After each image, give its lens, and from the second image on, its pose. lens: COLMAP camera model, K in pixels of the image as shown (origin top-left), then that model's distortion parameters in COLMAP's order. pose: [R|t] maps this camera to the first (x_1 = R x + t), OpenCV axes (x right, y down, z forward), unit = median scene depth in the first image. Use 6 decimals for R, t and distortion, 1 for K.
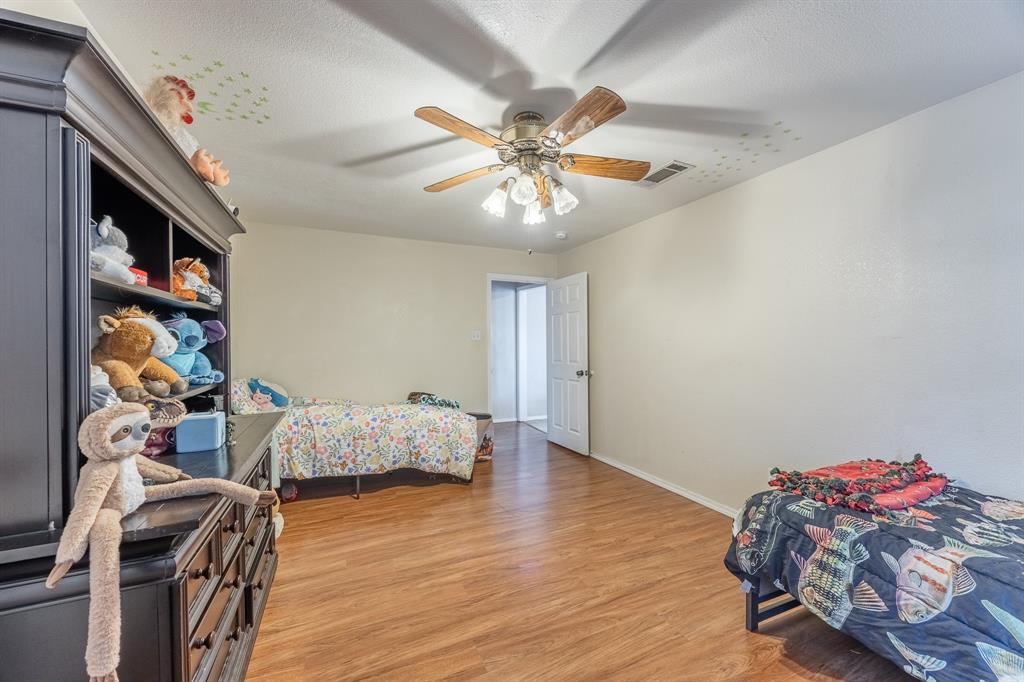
lens RADIAL K [[393.0, 0, 509.4], [0, 393.0, 344.3], [0, 0, 1]] dist [-0.002375, -0.000495]
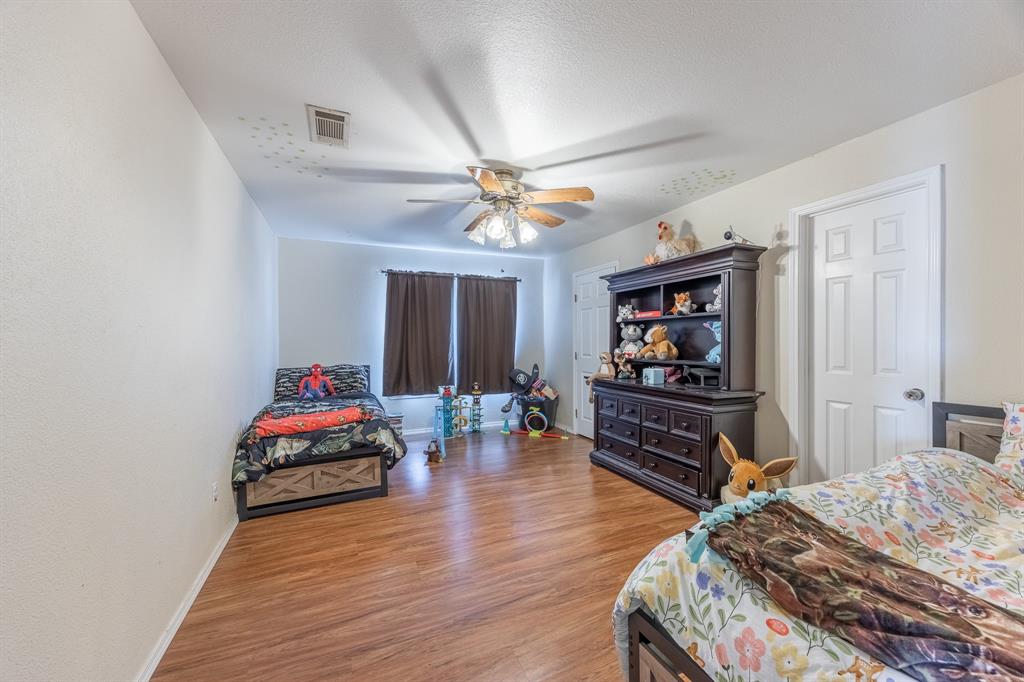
lens RADIAL K [[393.0, 0, 515.0], [0, 393.0, 340.9], [0, 0, 1]] dist [-0.002375, -0.000495]
pose [[-0.999971, 0.007481, -0.001725, 0.010071], [0.007475, 0.999967, 0.003300, 0.007512], [0.001750, 0.003287, -0.999993, 2.059299]]
